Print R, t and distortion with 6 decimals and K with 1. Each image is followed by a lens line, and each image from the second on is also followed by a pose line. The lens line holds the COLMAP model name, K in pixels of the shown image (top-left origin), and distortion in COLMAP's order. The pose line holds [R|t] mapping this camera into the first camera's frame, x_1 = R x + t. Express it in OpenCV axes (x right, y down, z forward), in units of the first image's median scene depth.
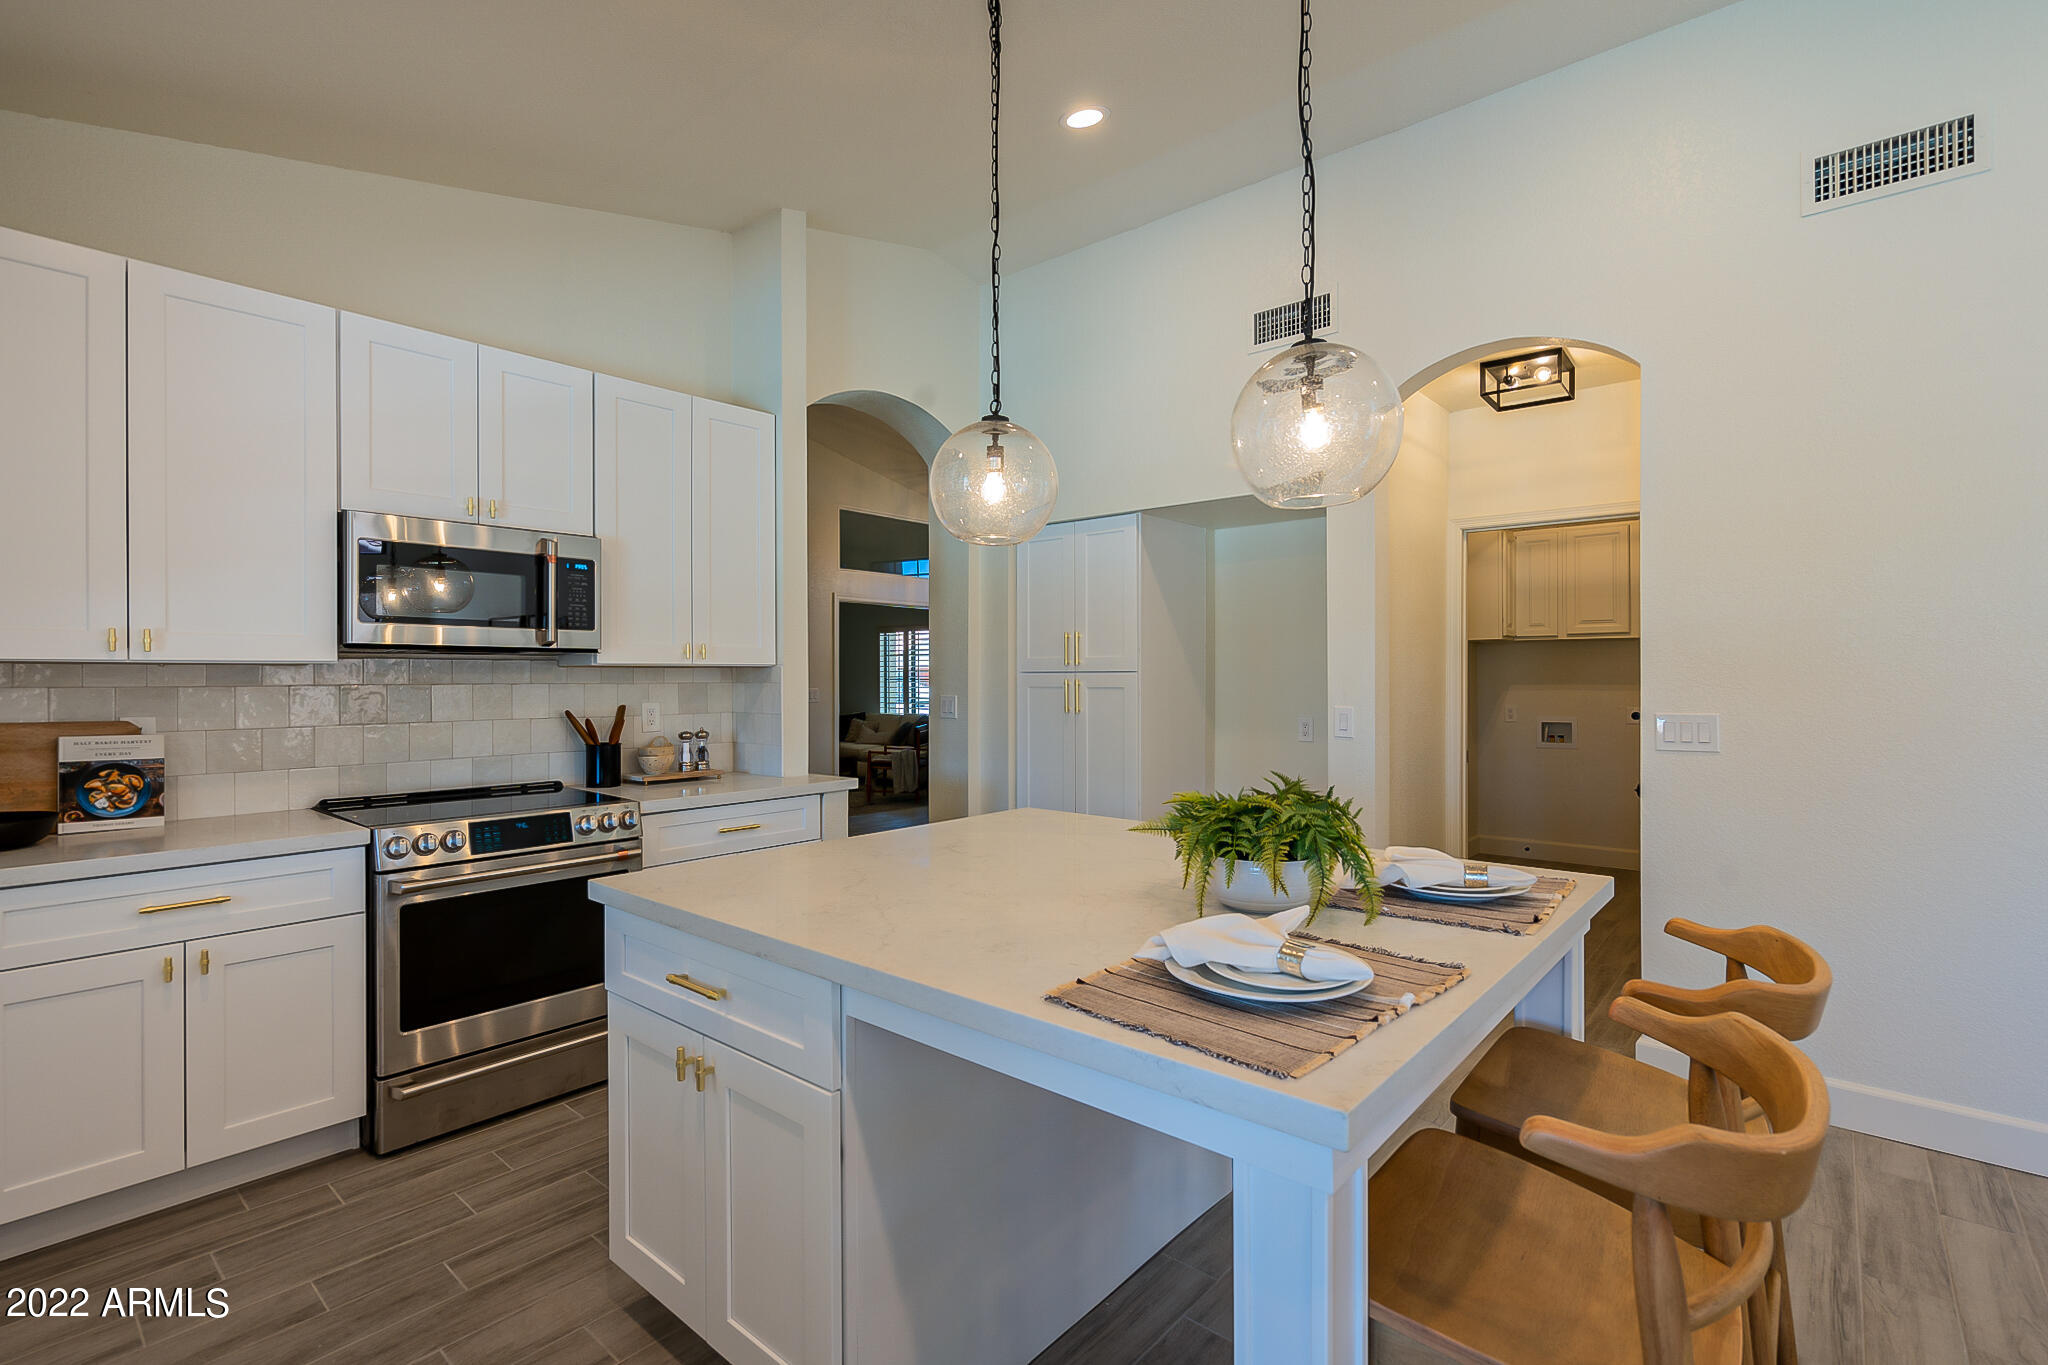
lens RADIAL K [[942.9, 0, 1029.6], [0, 942.9, 677.1], [0, 0, 1]] dist [0.004492, 0.000291]
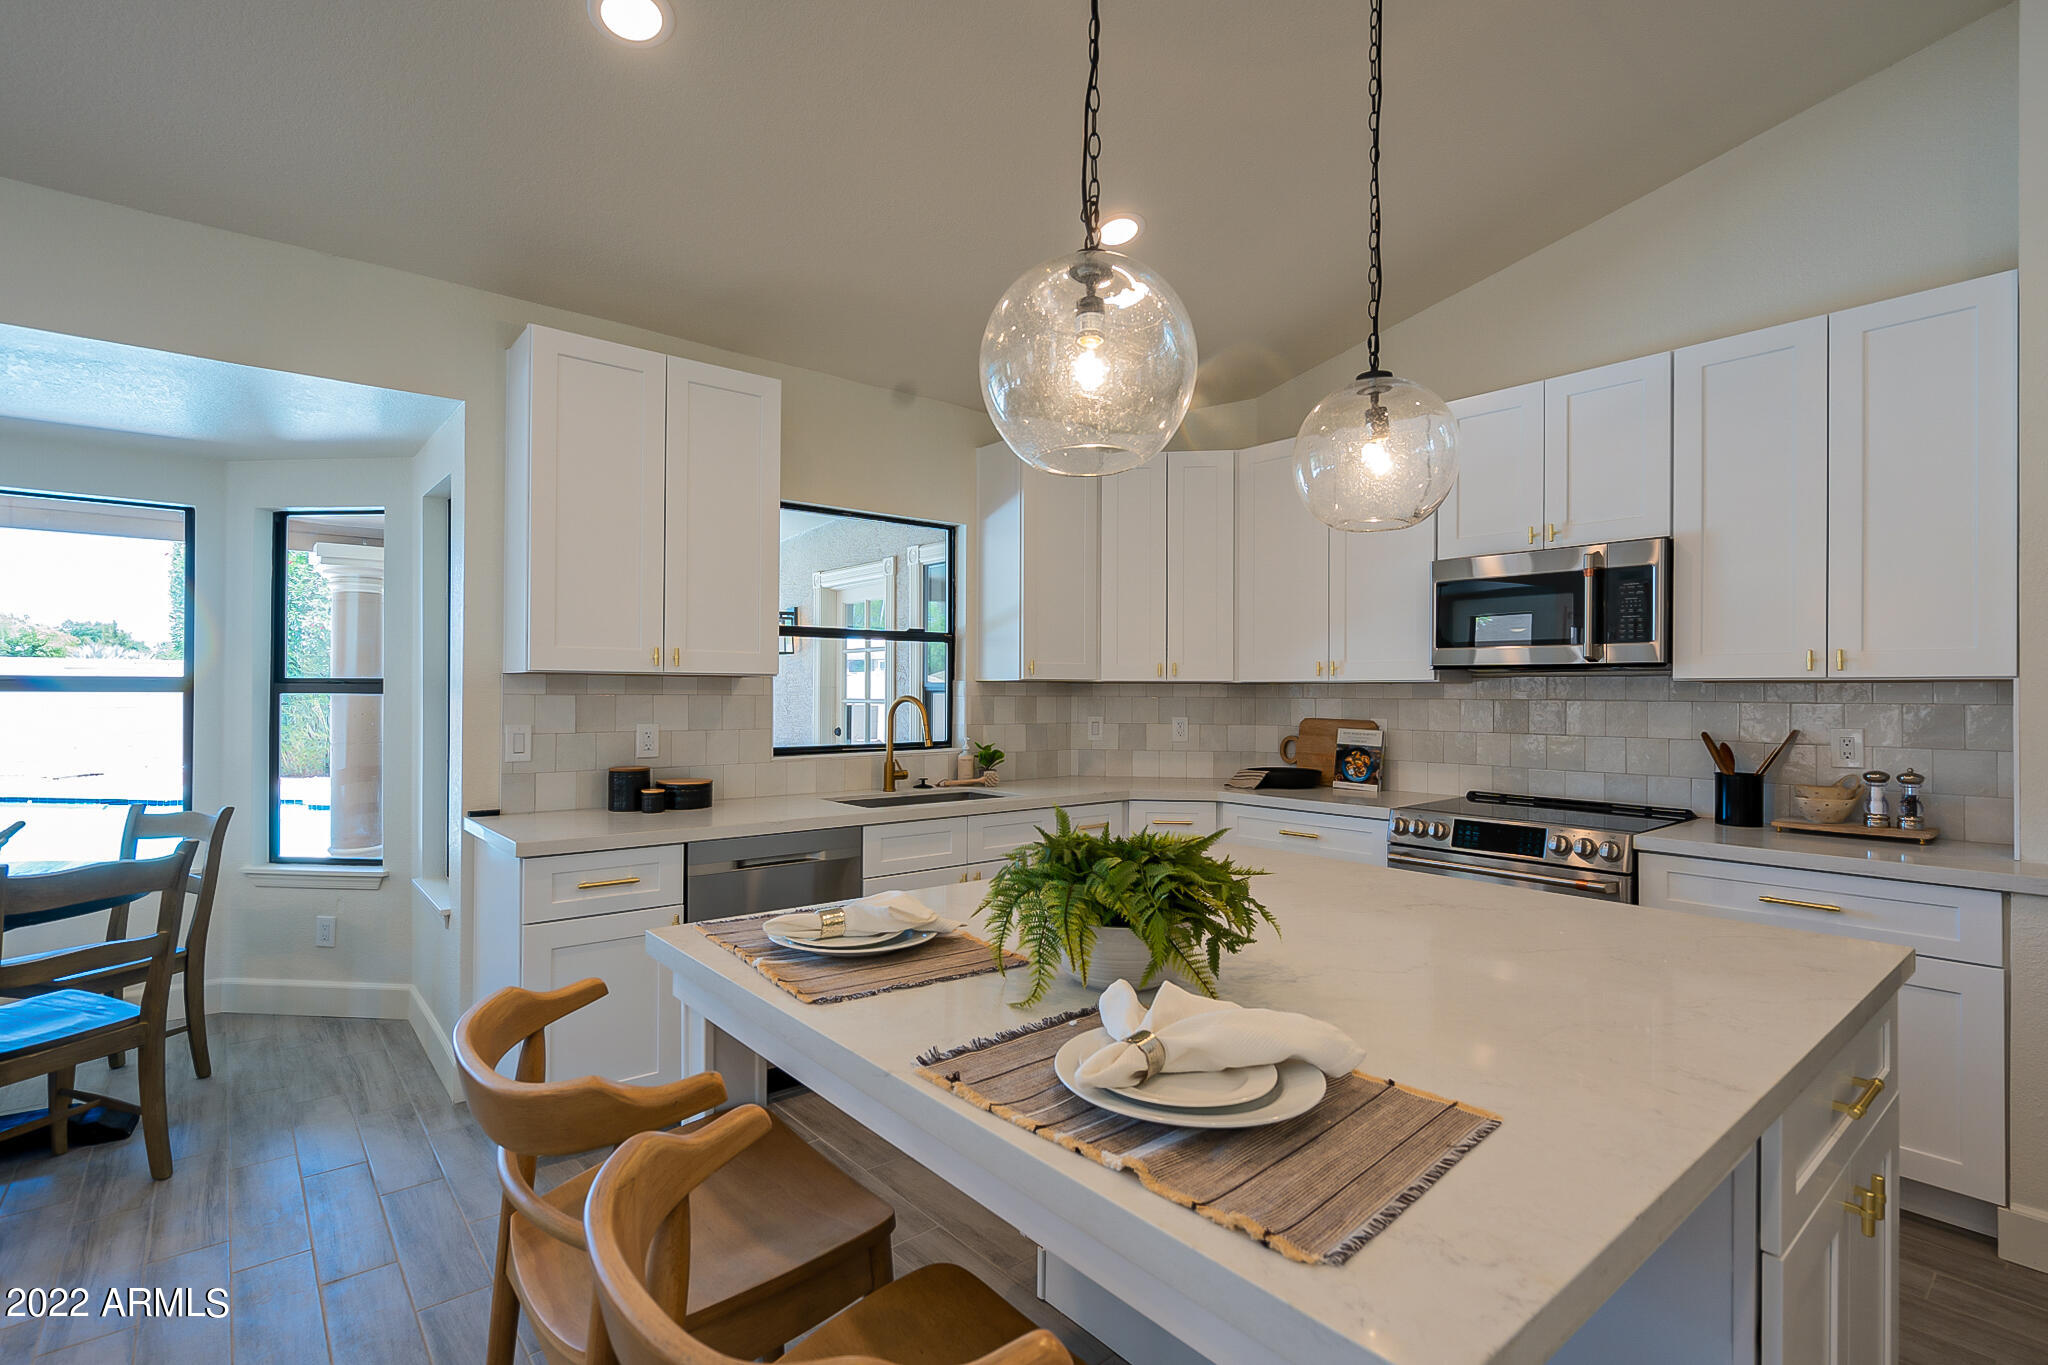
lens RADIAL K [[942.9, 0, 1012.3], [0, 942.9, 691.6], [0, 0, 1]] dist [0.004492, 0.000291]
pose [[-0.163115, 0.000854, -0.986607, 0.583726], [-0.004652, 0.999988, 0.001635, -0.000880], [0.986596, 0.004857, -0.163109, 0.602743]]
